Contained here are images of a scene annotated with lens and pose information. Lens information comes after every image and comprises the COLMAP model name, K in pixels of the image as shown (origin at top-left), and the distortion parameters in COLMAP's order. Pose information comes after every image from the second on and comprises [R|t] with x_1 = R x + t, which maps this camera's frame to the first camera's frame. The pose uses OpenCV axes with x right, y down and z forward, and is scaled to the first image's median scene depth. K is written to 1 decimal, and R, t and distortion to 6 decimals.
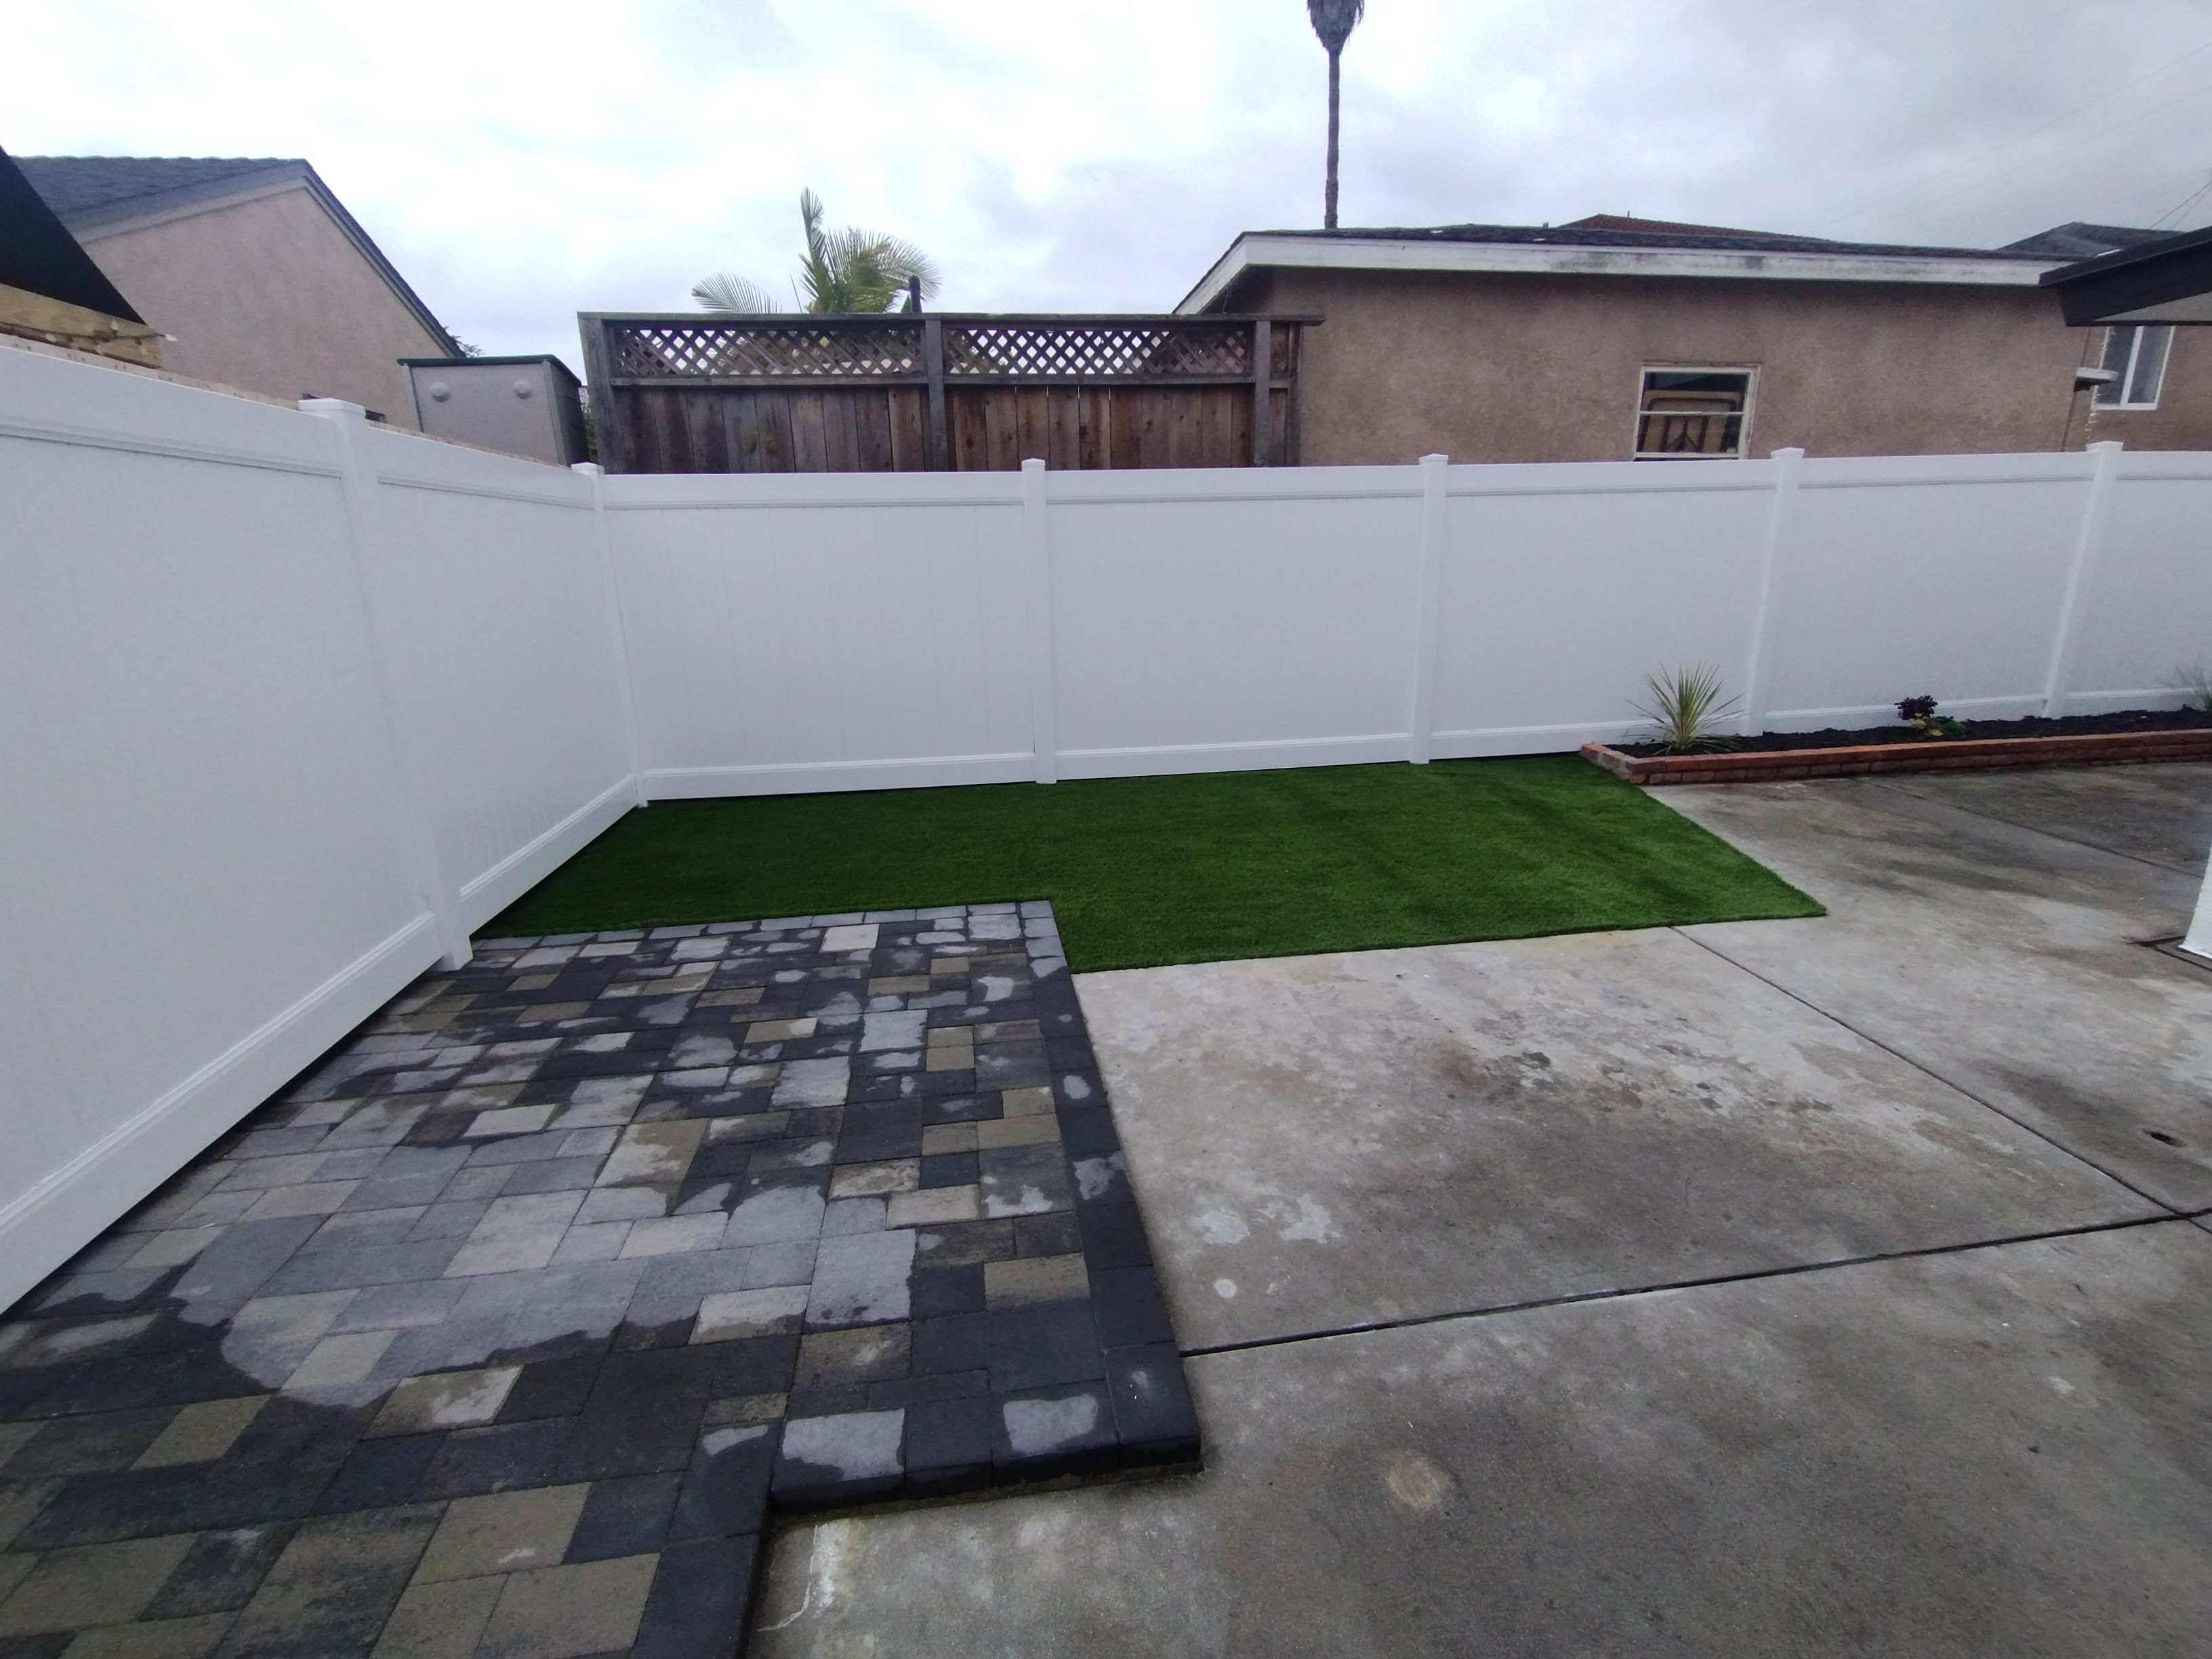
lens RADIAL K [[1003.6, 0, 1106.0], [0, 1003.6, 829.5], [0, 0, 1]] dist [-0.015389, 0.004836]
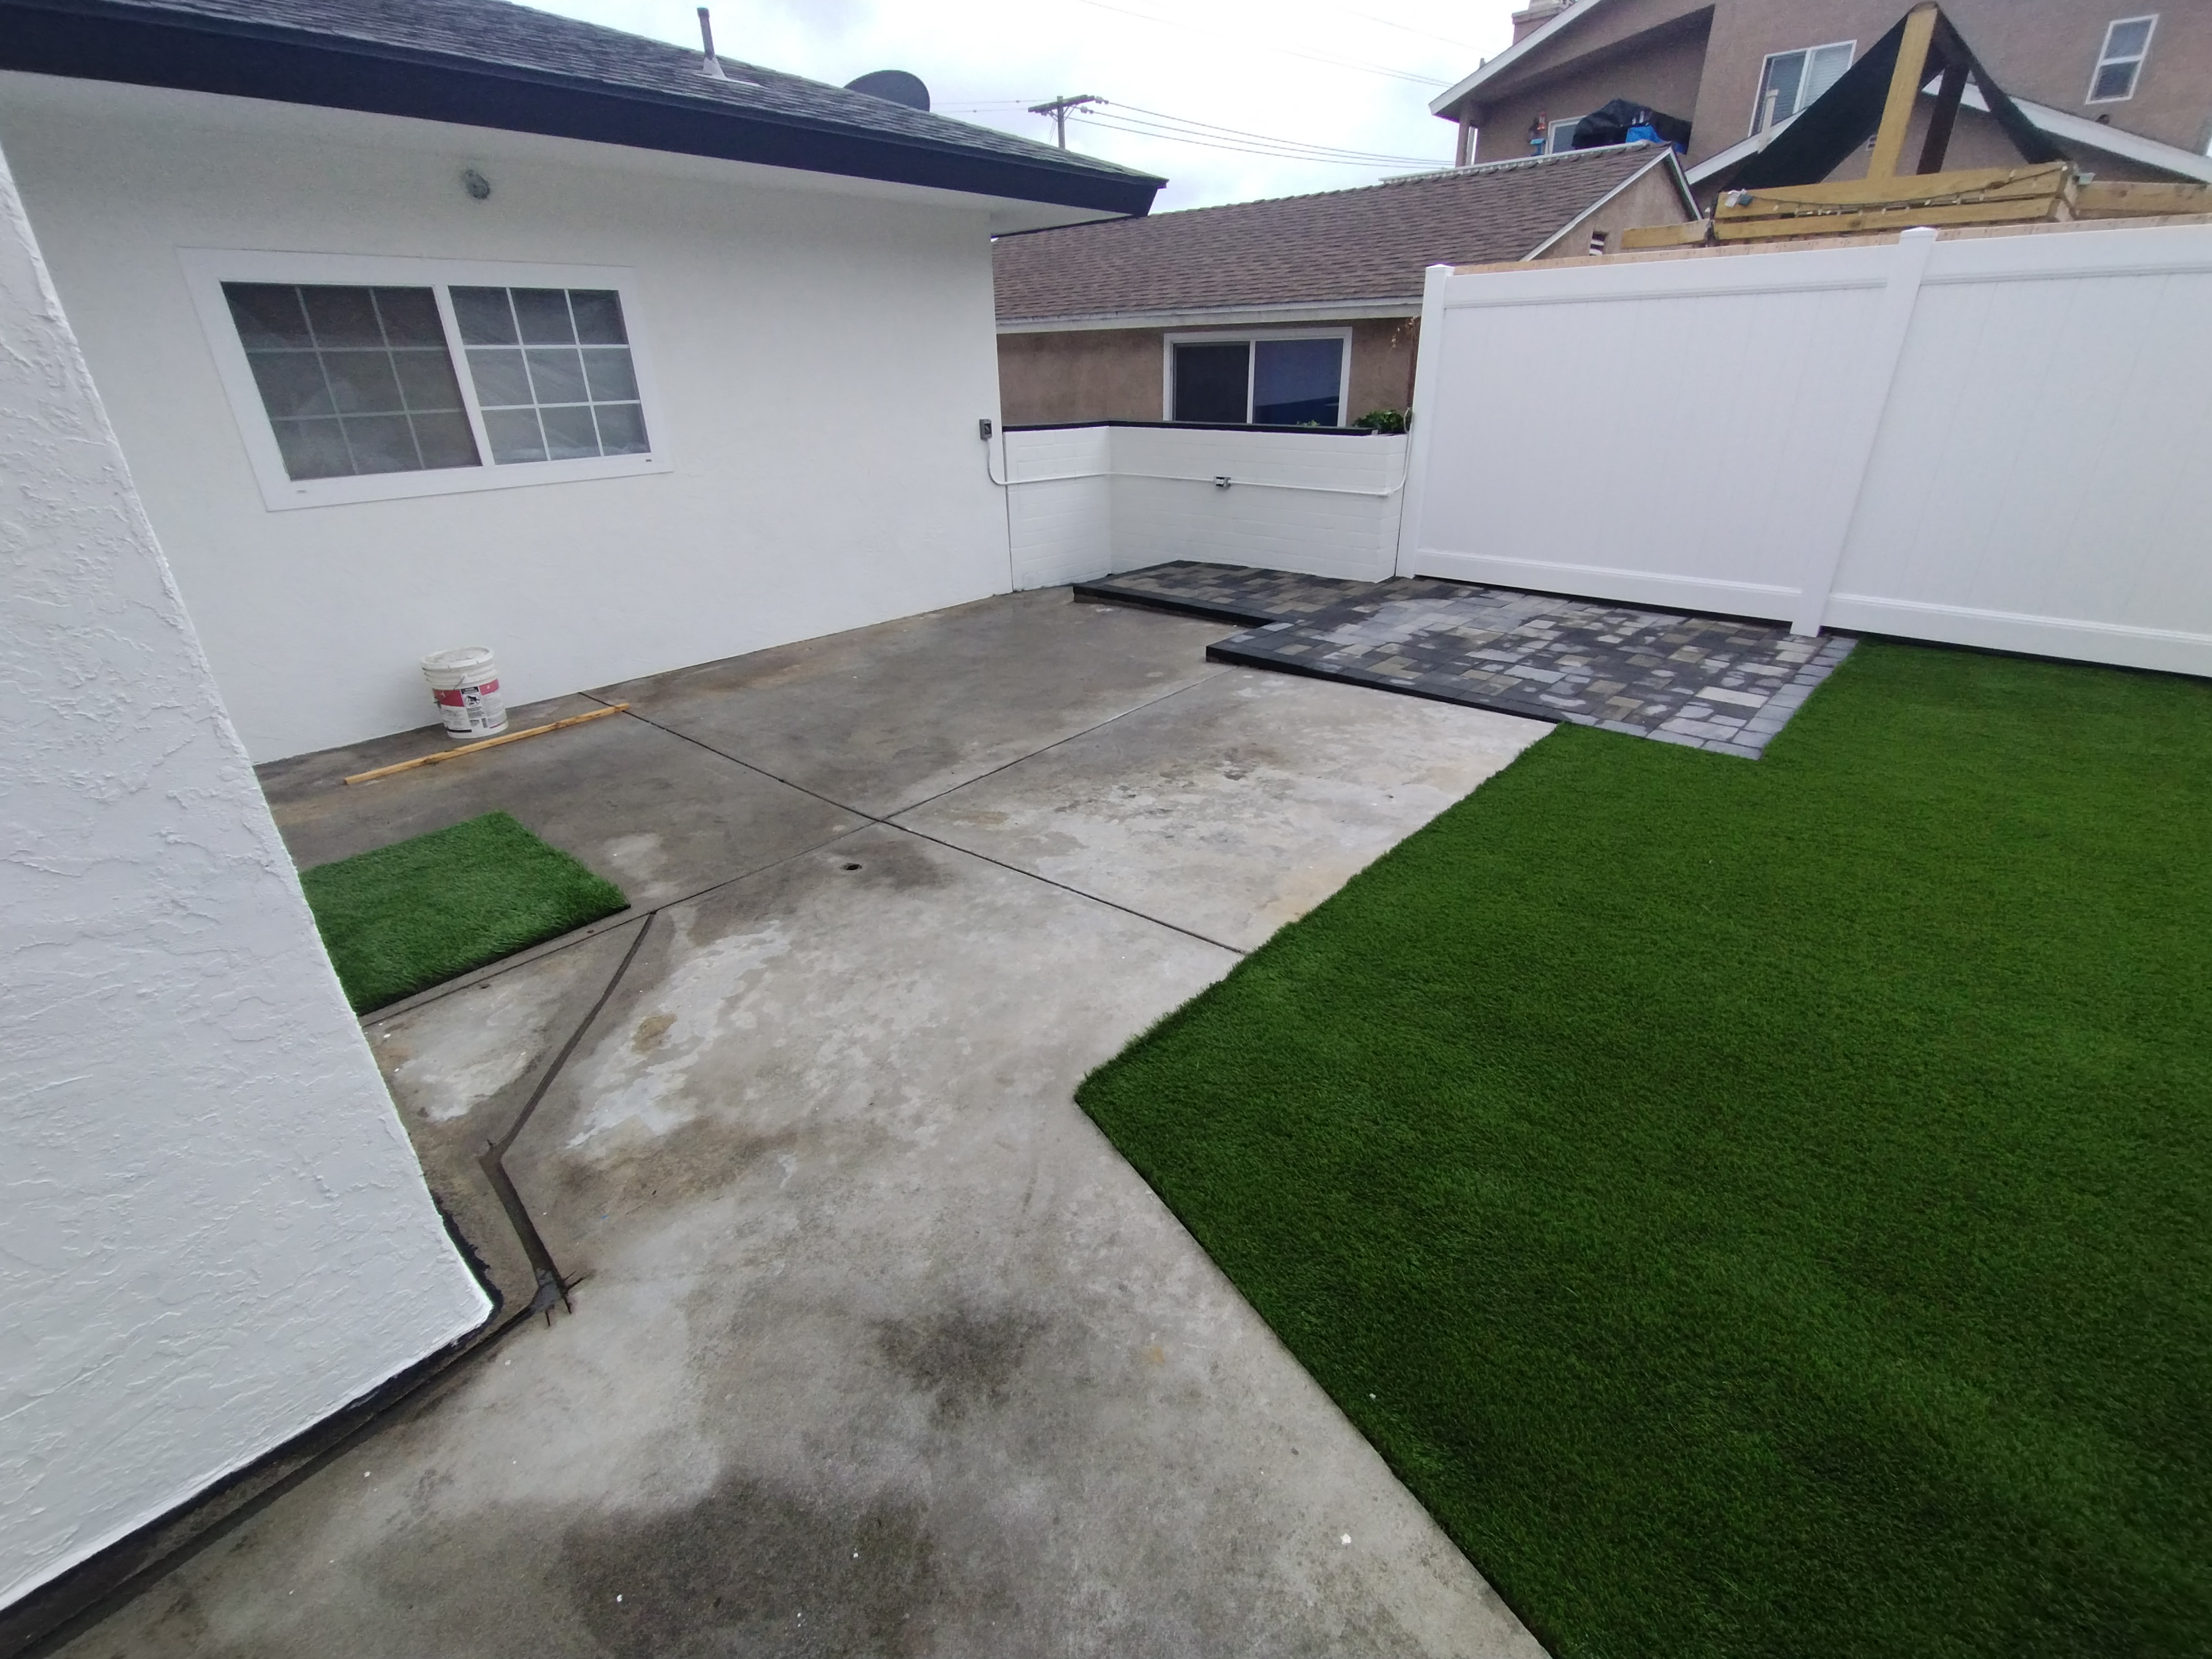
lens RADIAL K [[1003.6, 0, 1106.0], [0, 1003.6, 829.5], [0, 0, 1]] dist [-0.015389, 0.004836]
pose [[-0.782946, 0.302817, -0.543413, 1.144422], [-0.124008, 0.780024, 0.613338, -0.453252], [0.609604, 0.547599, -0.573166, 1.475699]]
